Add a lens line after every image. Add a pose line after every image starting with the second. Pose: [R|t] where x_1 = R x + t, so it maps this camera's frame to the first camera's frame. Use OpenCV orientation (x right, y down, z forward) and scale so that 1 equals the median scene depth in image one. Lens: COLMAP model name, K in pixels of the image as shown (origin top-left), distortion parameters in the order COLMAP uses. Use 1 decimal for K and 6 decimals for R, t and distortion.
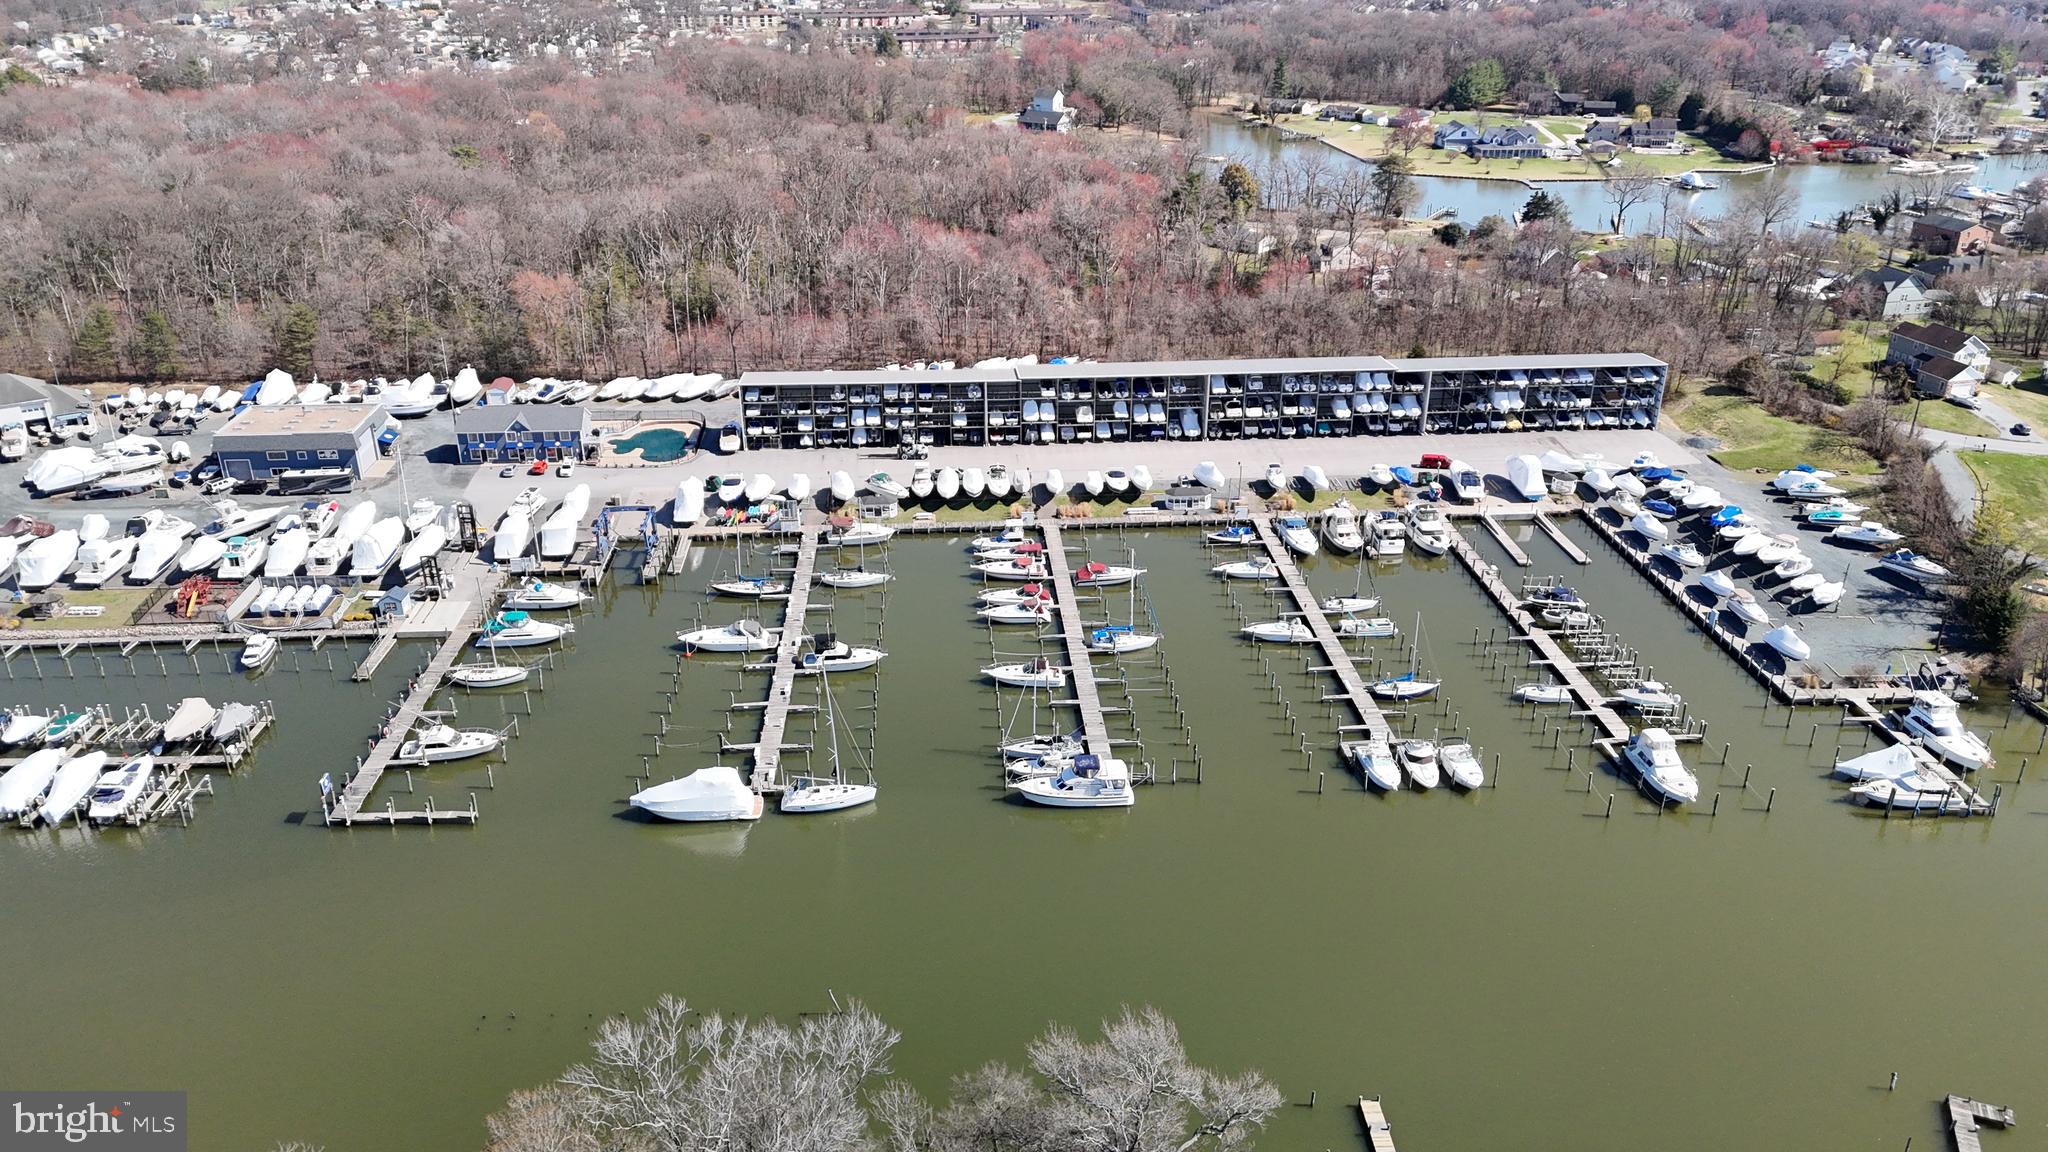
lens RADIAL K [[1475.3, 0, 956.2], [0, 1475.3, 604.9], [0, 0, 1]] dist [-0.007244, -0.006392]
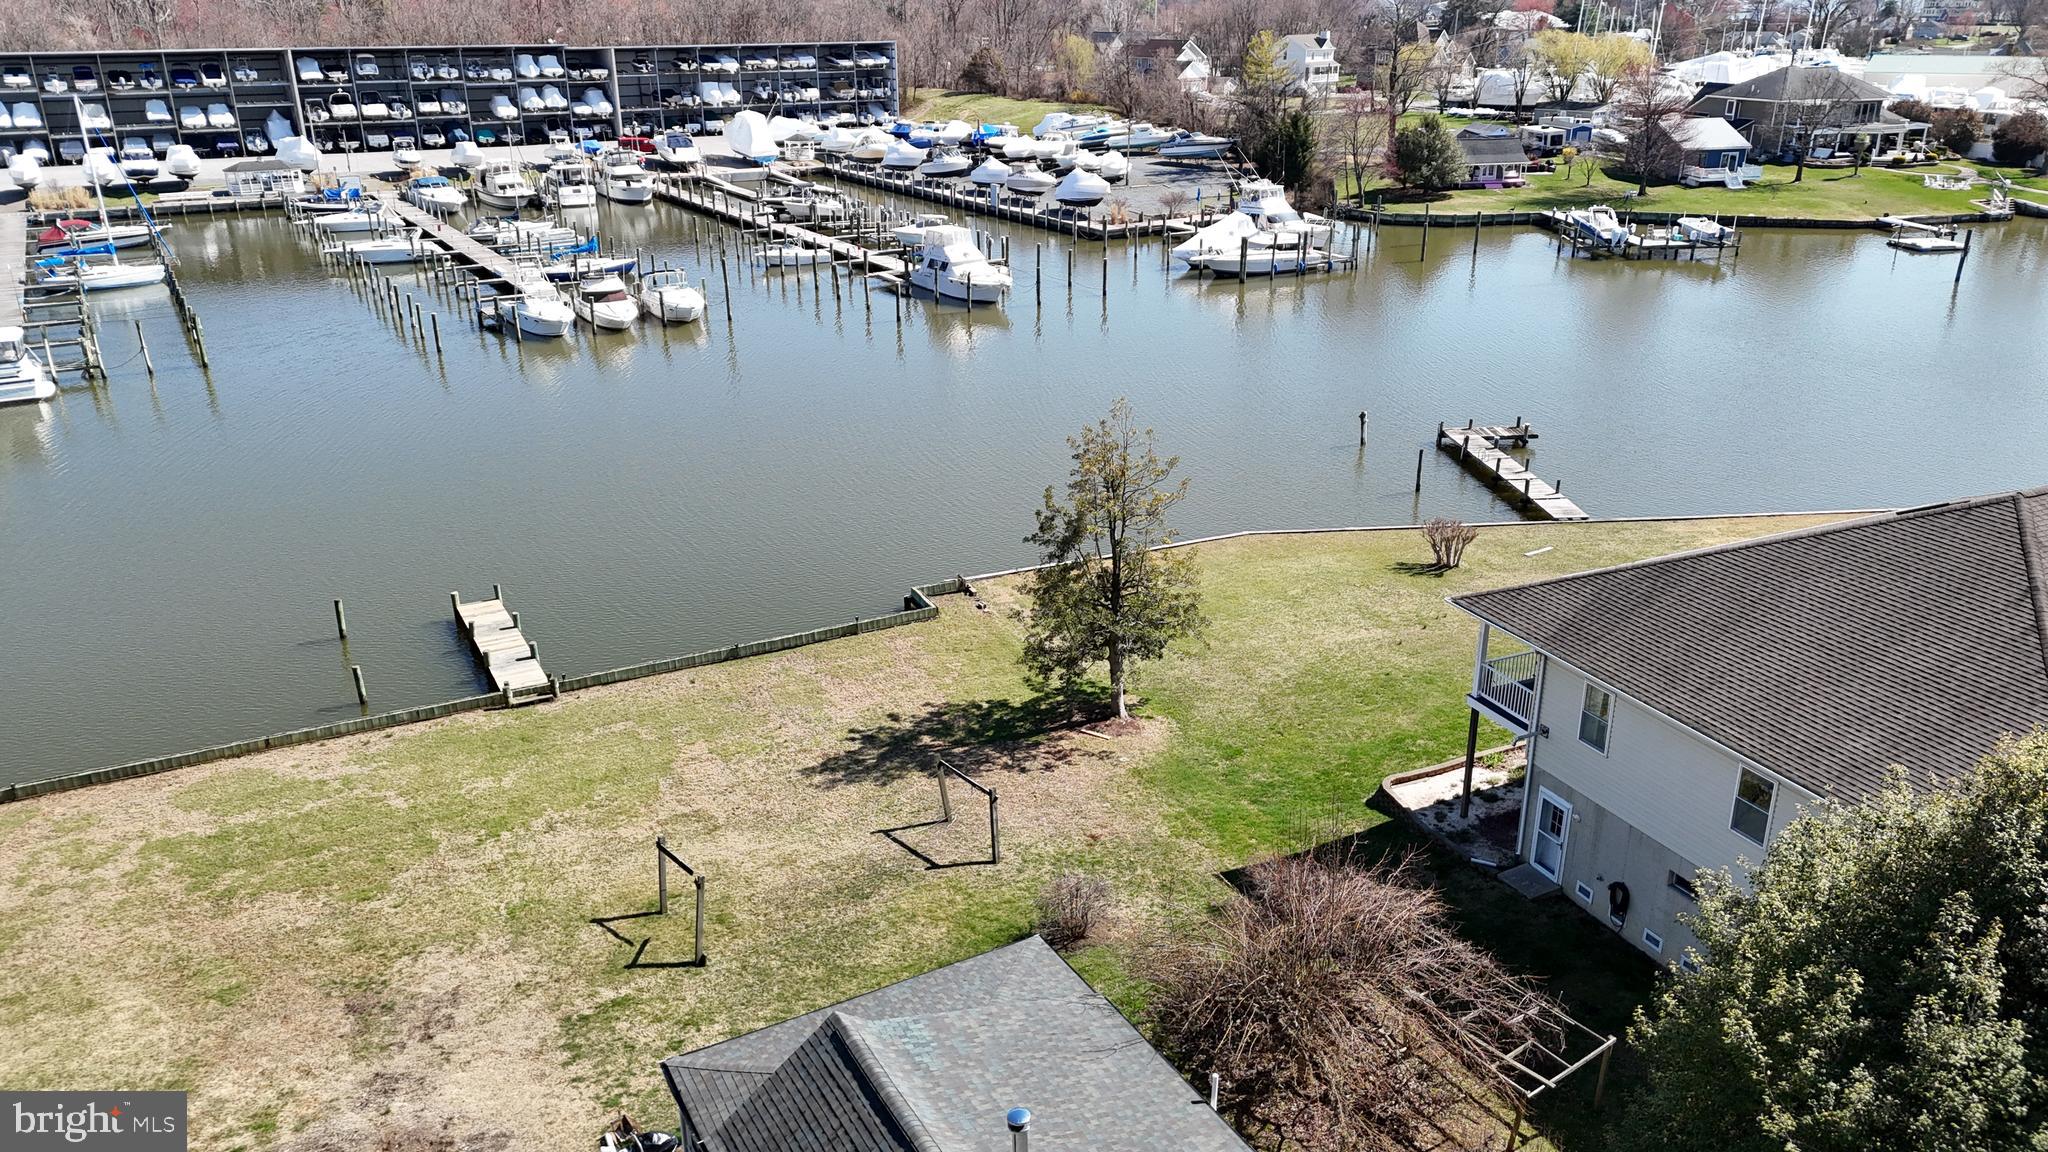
lens RADIAL K [[1501.0, 0, 1027.7], [0, 1501.0, 572.9], [0, 0, 1]] dist [0.081506, -0.074046]
pose [[0.870524, -0.164814, 0.463707, 0.130166], [0.202881, 0.978646, -0.033034, 0.230417], [-0.448360, 0.122834, 0.885373, 0.314101]]
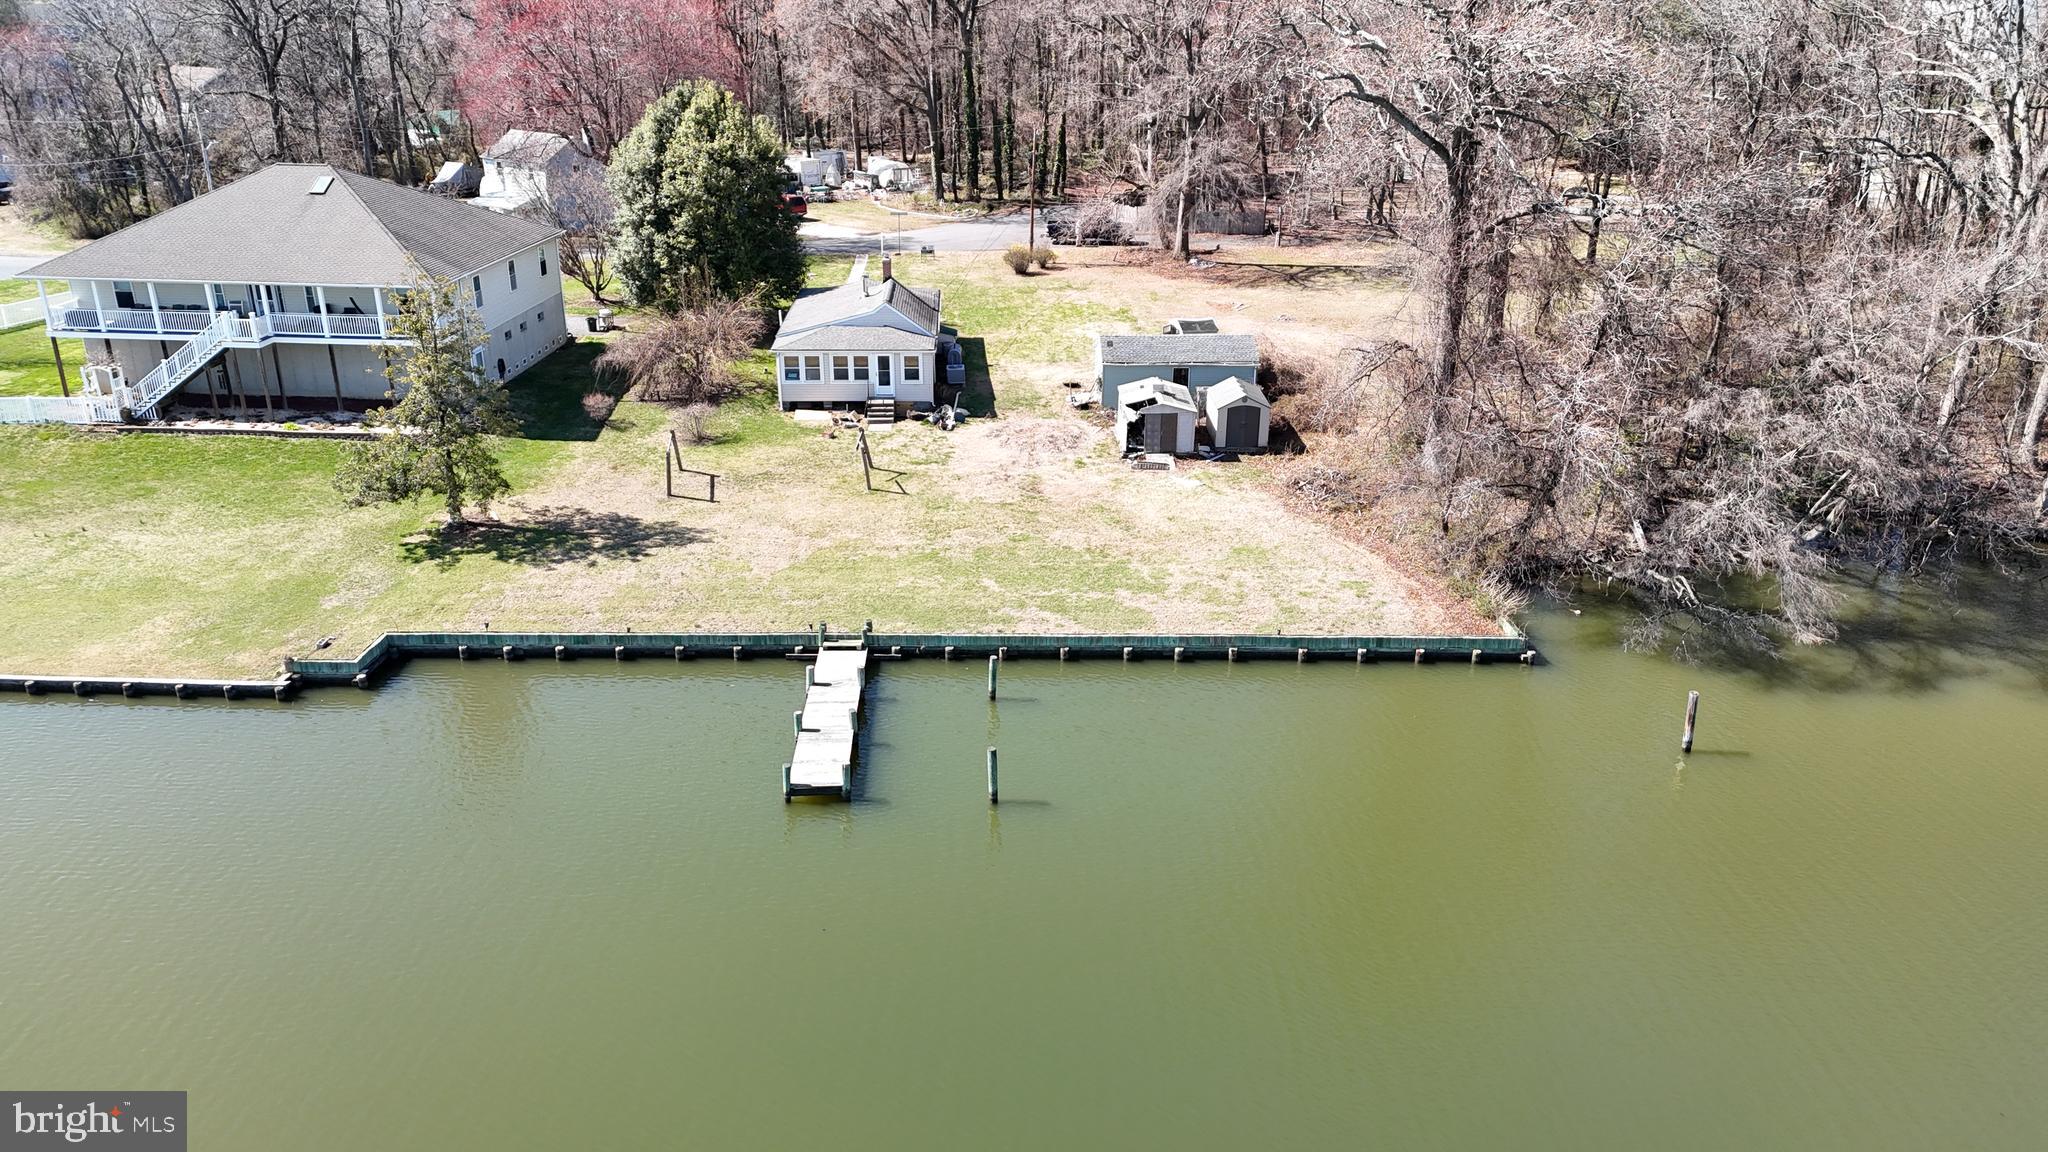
lens RADIAL K [[1483.9, 0, 1024.0], [0, 1483.9, 576.0], [0, 0, 1]] dist [0.184110, -0.409845]
pose [[-0.998848, 0.028879, -0.038318, 0.150865], [-0.008279, 0.682886, 0.730478, 0.043973], [0.047262, 0.729954, -0.681860, 0.726239]]
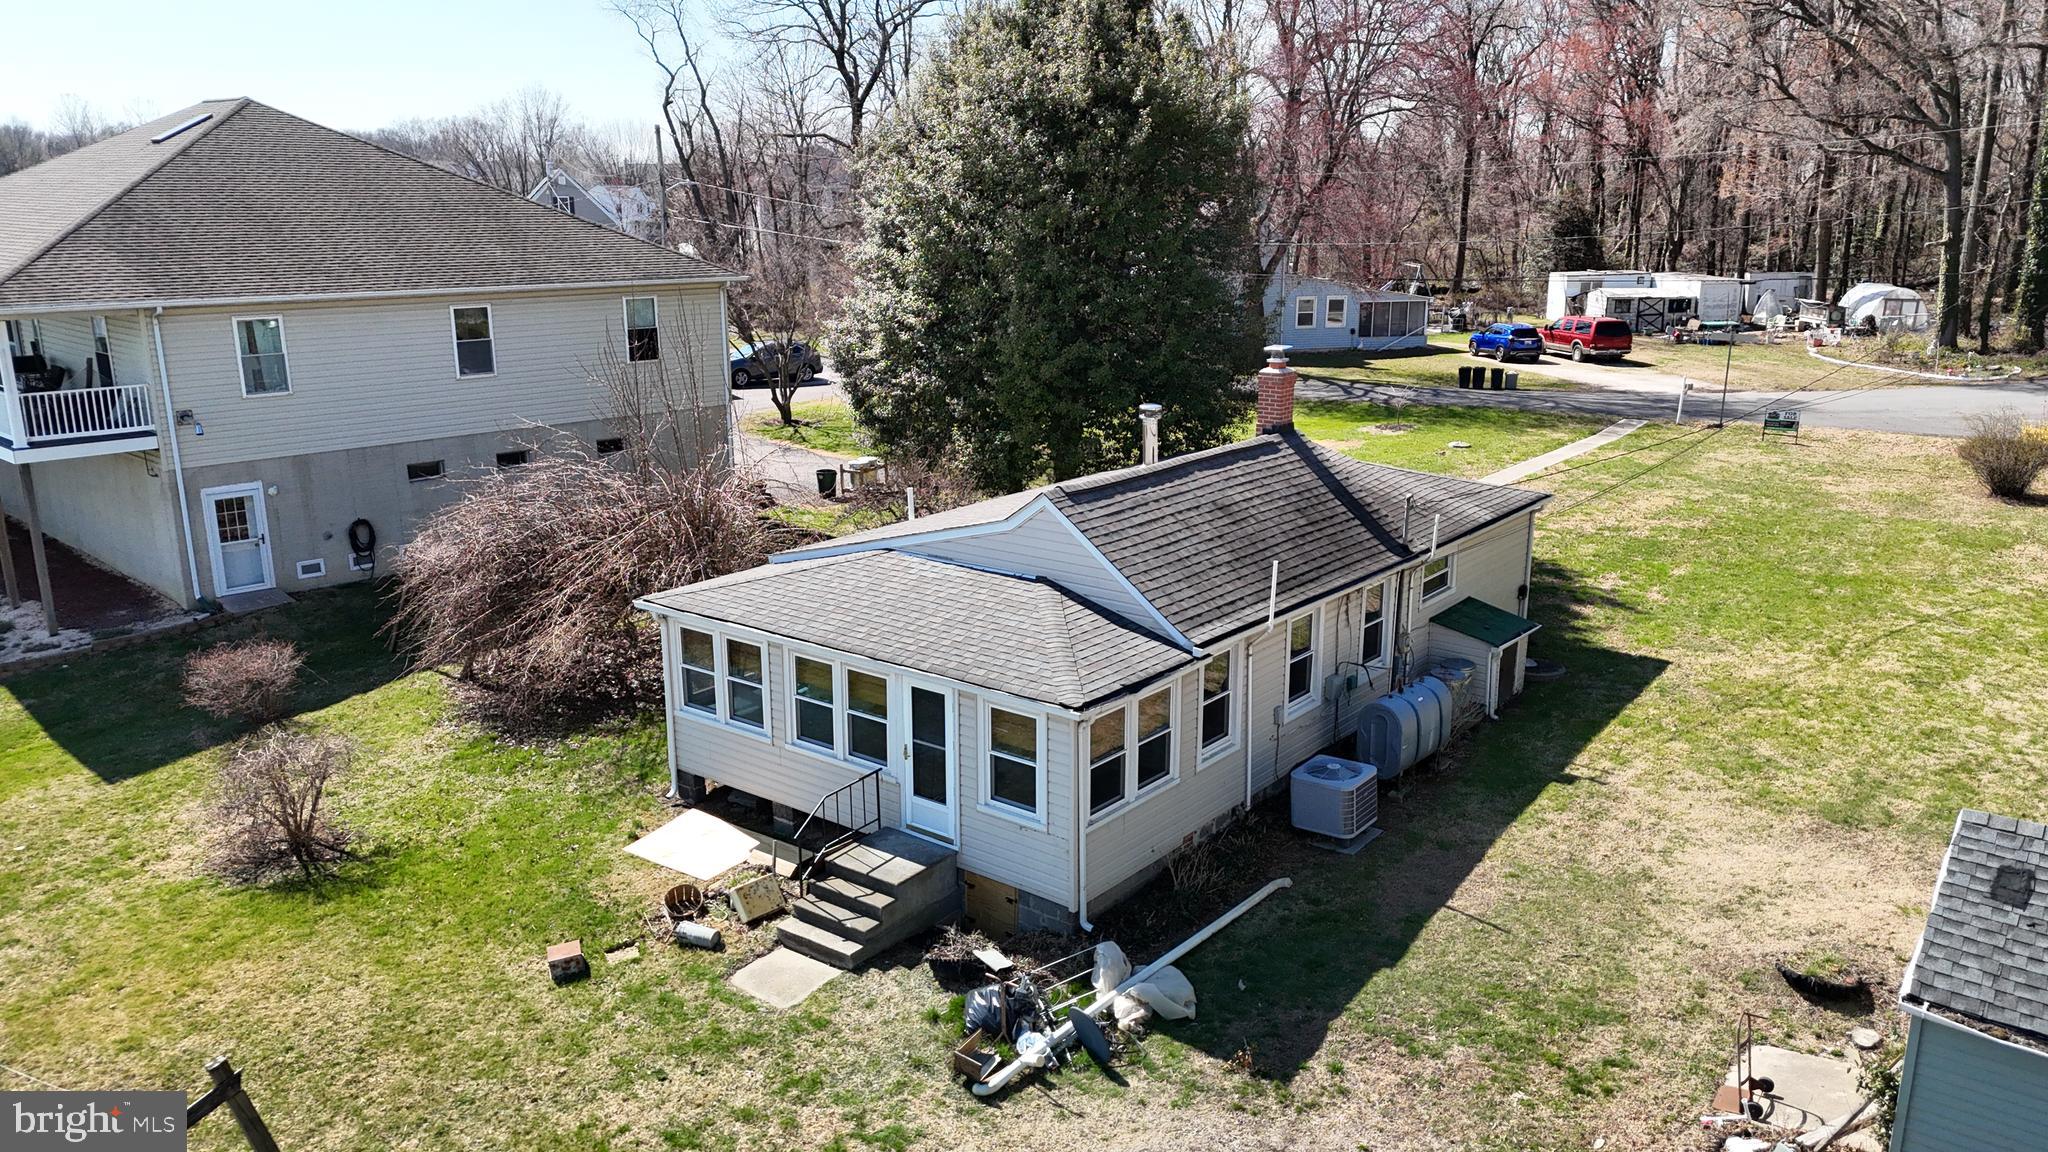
lens RADIAL K [[1493.5, 0, 1046.7], [0, 1493.5, 572.0], [0, 0, 1]] dist [0.070478, -0.086440]
pose [[-0.795014, -0.130335, 0.592423, 0.111539], [0.276364, 0.791566, 0.545019, 0.211214], [-0.539977, 0.597022, -0.593287, 0.494993]]
